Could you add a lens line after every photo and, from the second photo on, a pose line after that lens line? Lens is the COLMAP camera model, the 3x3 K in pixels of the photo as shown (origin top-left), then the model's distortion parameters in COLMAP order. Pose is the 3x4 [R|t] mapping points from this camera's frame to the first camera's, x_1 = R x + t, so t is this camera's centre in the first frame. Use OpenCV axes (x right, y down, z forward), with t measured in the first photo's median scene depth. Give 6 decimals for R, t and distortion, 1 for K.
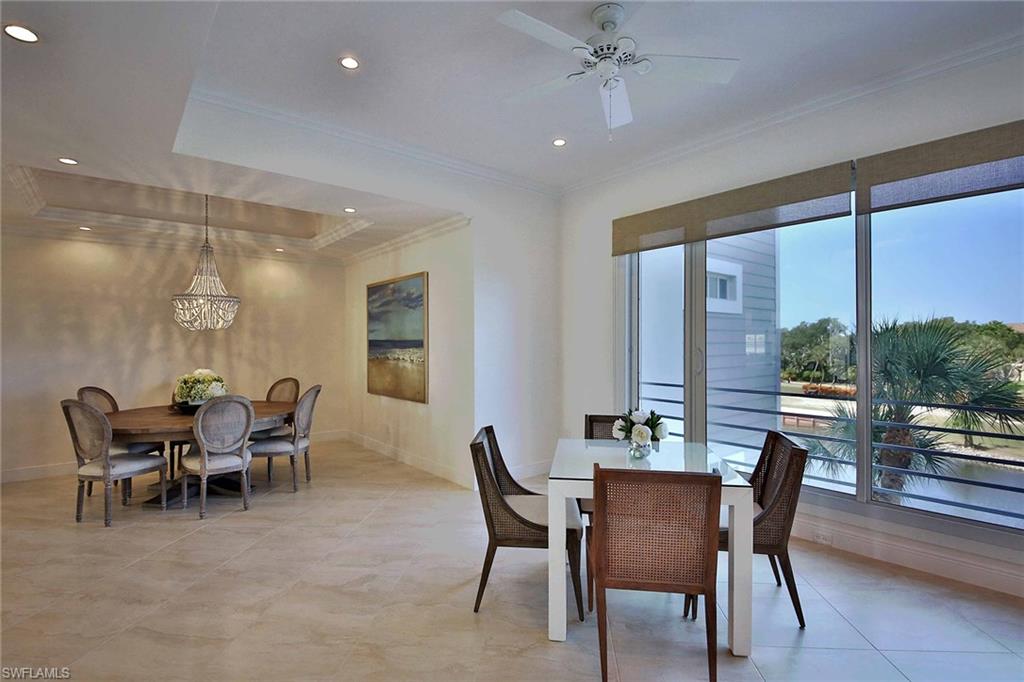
lens RADIAL K [[481.3, 0, 512.0], [0, 481.3, 341.0], [0, 0, 1]] dist [-0.002553, -0.000231]
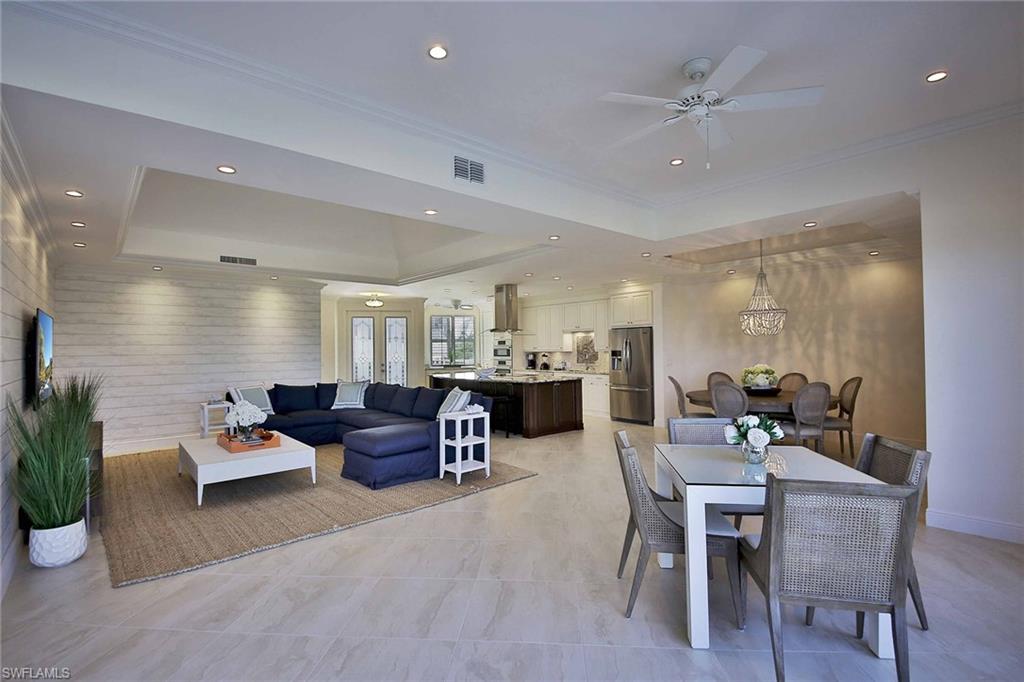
lens RADIAL K [[481.3, 0, 512.0], [0, 481.3, 341.0], [0, 0, 1]] dist [-0.002553, -0.000231]
pose [[0.012348, -0.015428, -0.999805, 0.600676], [0.011581, 0.999816, -0.015285, 0.007388], [0.999857, -0.011390, 0.012525, 0.237905]]
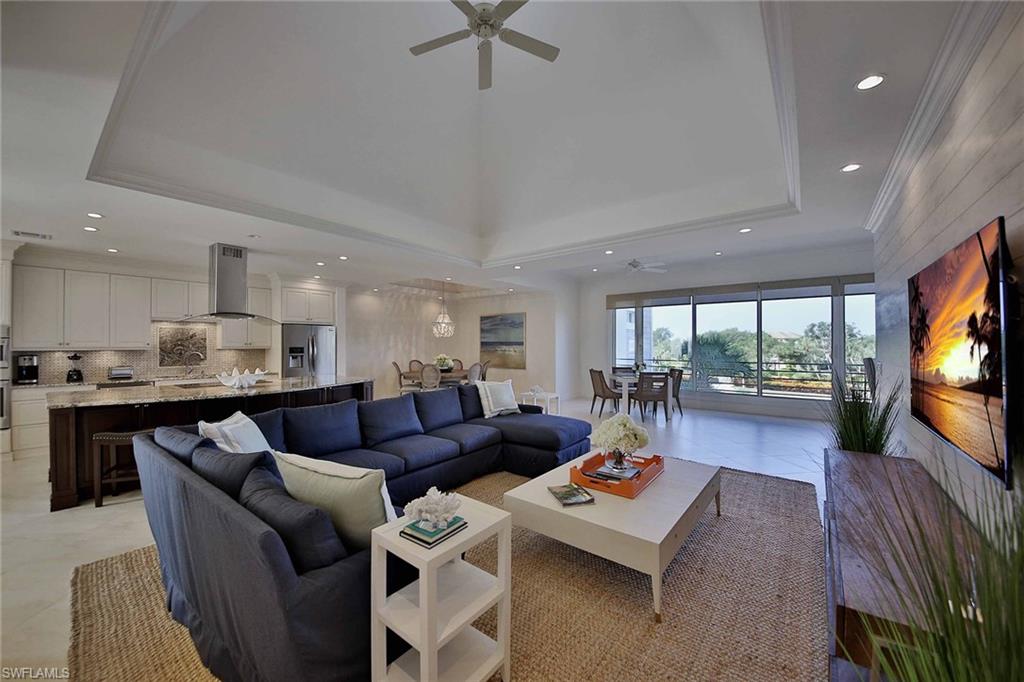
lens RADIAL K [[380.6, 0, 512.0], [0, 380.6, 341.0], [0, 0, 1]] dist [0.000563, 0.000014]
pose [[0.979669, 0.003721, 0.200587, -0.576219], [-0.003051, 0.999989, -0.003647, 0.000346], [-0.200599, 0.002961, 0.979669, -0.740490]]
